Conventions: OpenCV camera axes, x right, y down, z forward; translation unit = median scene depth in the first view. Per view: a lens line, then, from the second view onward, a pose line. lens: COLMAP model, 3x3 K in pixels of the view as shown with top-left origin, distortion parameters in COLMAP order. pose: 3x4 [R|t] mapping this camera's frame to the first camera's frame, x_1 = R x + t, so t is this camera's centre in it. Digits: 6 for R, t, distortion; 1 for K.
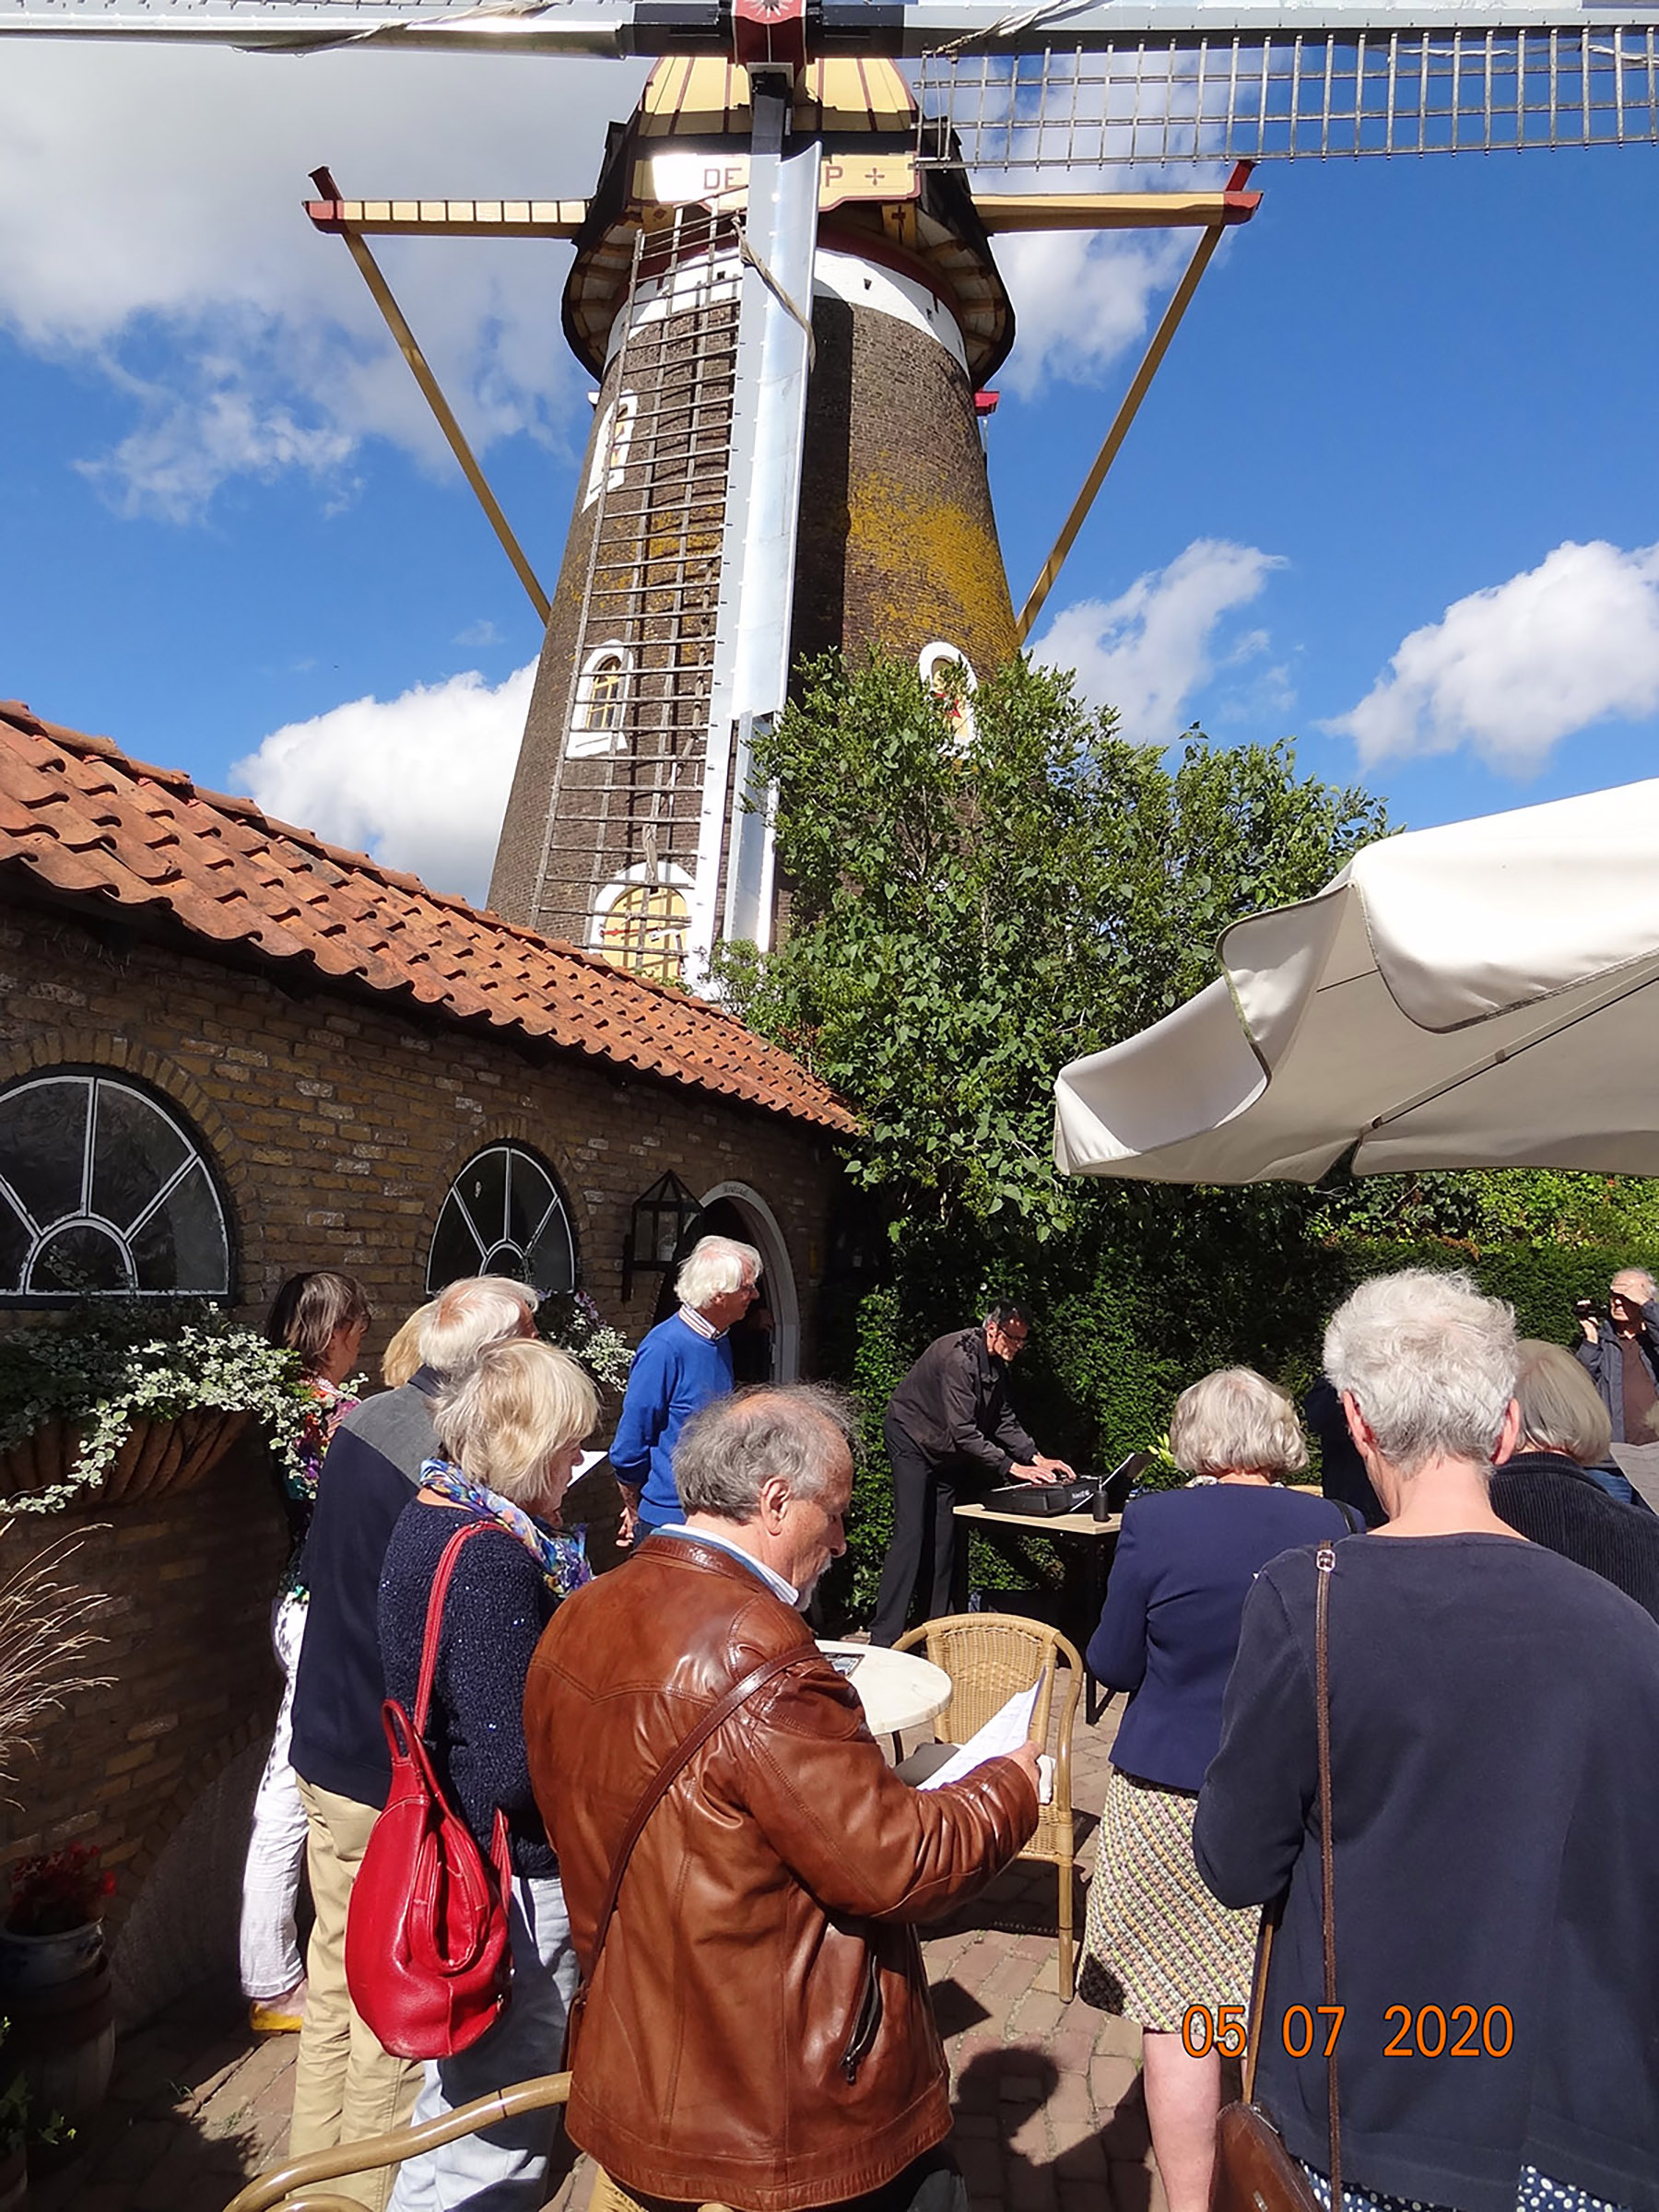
lens RADIAL K [[1535.2, 0, 829.5], [0, 1535.2, 1106.0], [0, 0, 1]] dist [-0.003711, 0.003392]
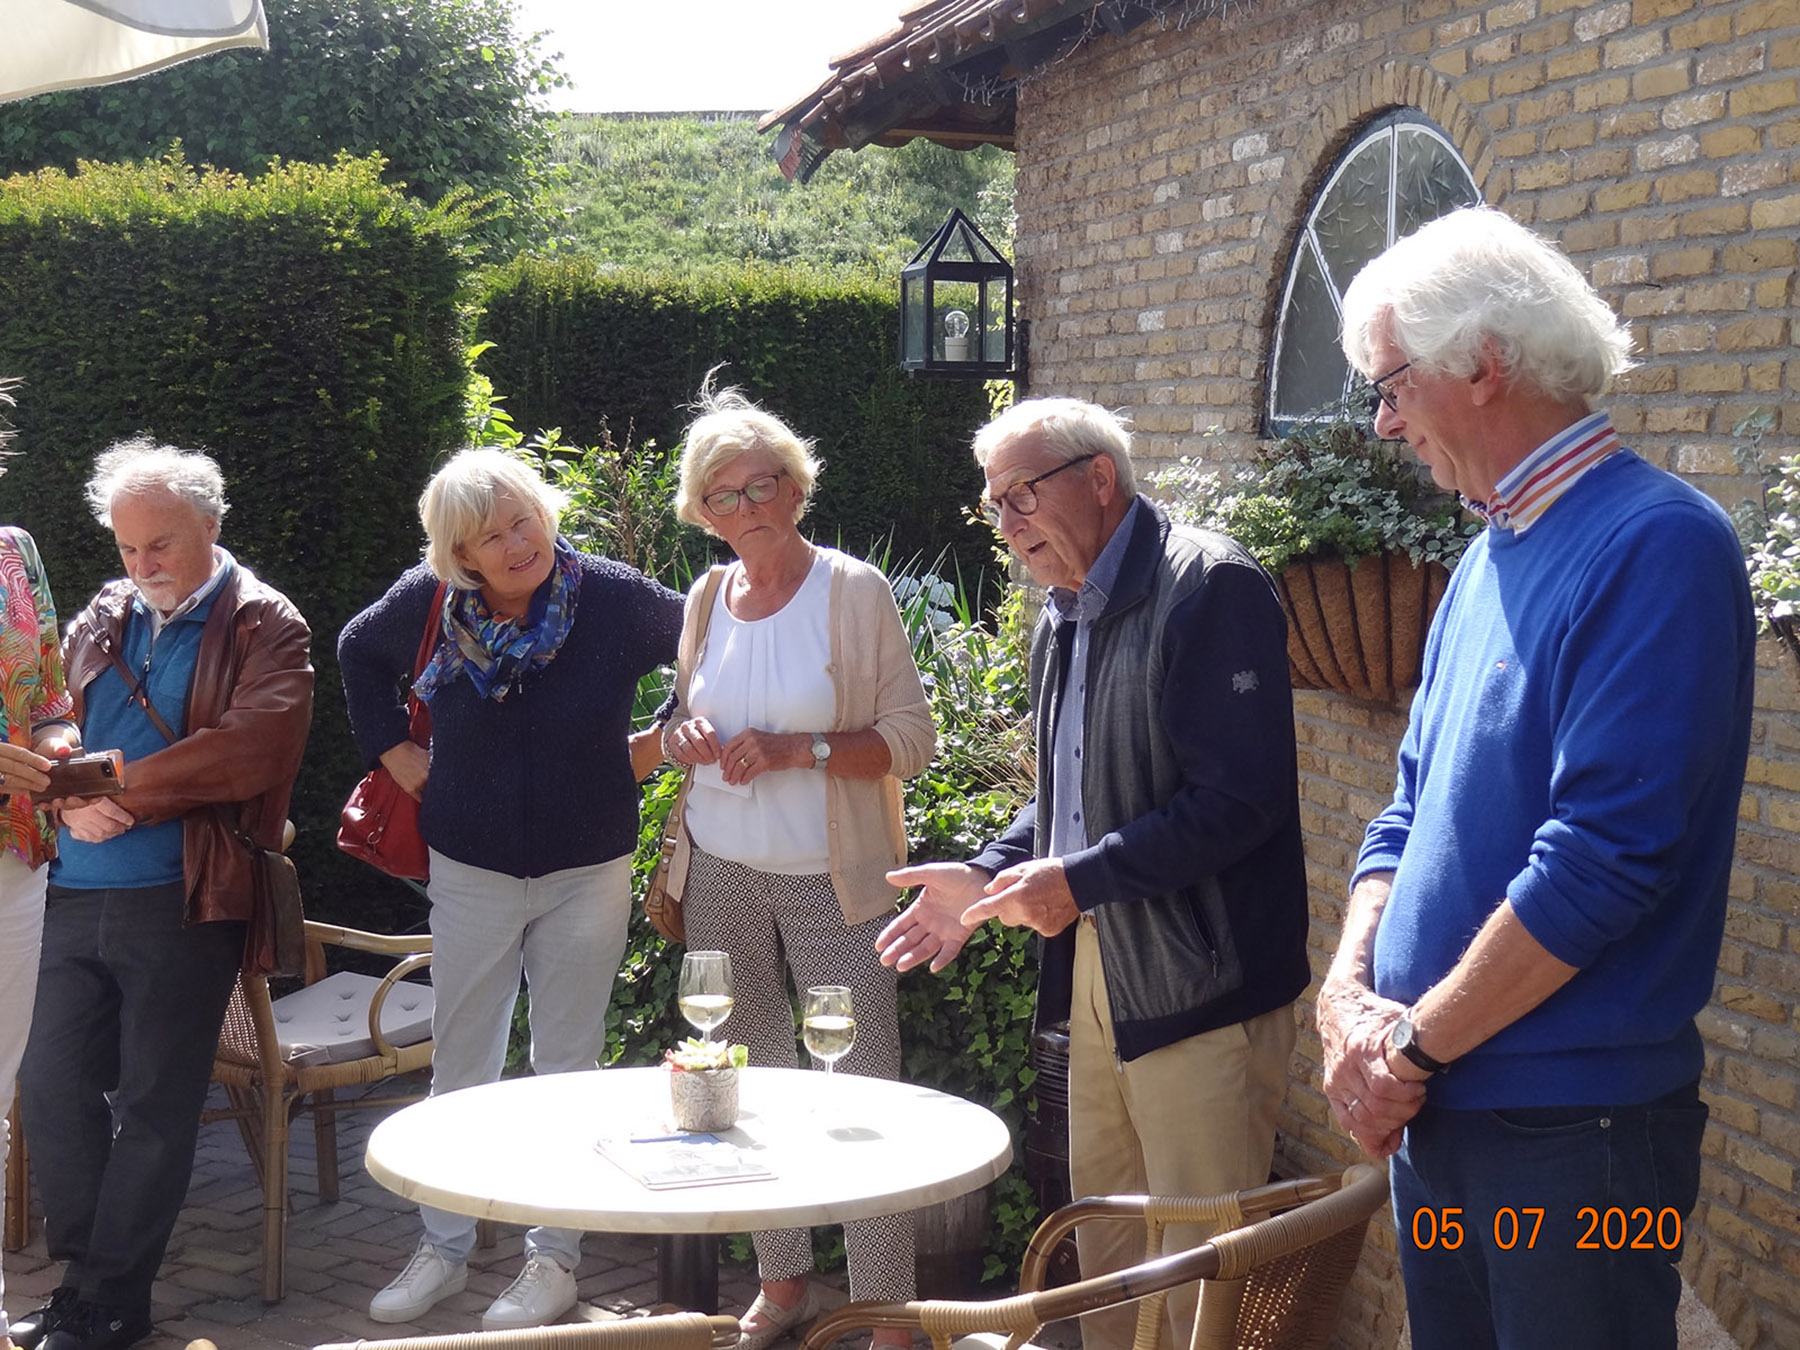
lens RADIAL K [[2800.5, 0, 900.0], [0, 2800.5, 675.0], [0, 0, 1]] dist [-0.003703, -0.025272]
pose [[-0.821237, 0.026005, -0.569994, 0.094742], [0.045641, 0.998754, -0.020193, 0.051289], [0.568759, -0.042598, -0.821401, 0.386346]]
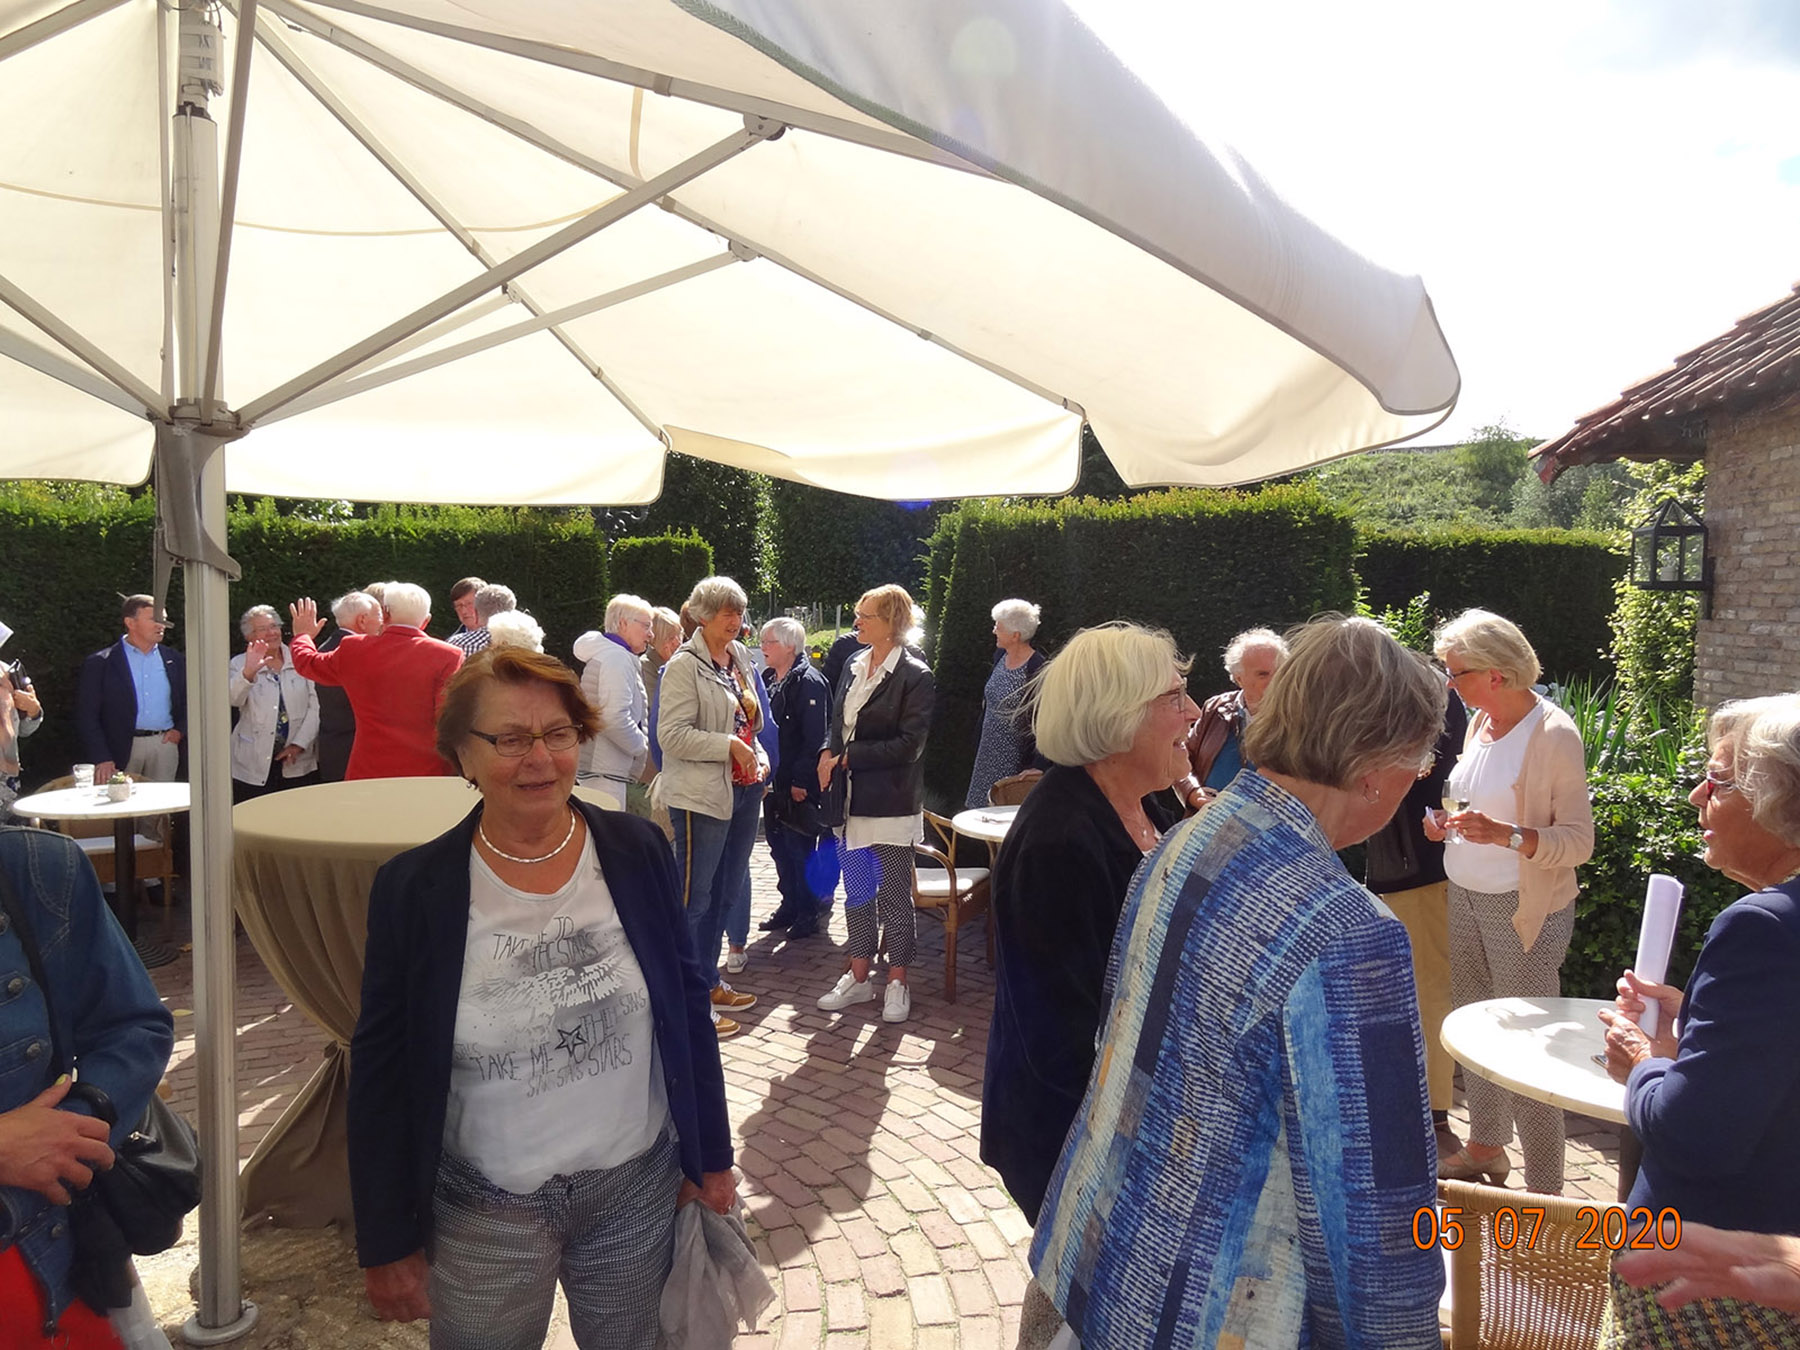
lens RADIAL K [[1249.3, 0, 900.0], [0, 1249.3, 675.0], [0, 0, 1]] dist [-0.003711, 0.003392]
pose [[-0.982871, -0.011918, -0.183910, 0.109946], [-0.001445, 0.998374, -0.056977, 0.042452], [0.184290, -0.055735, -0.981290, 0.345178]]
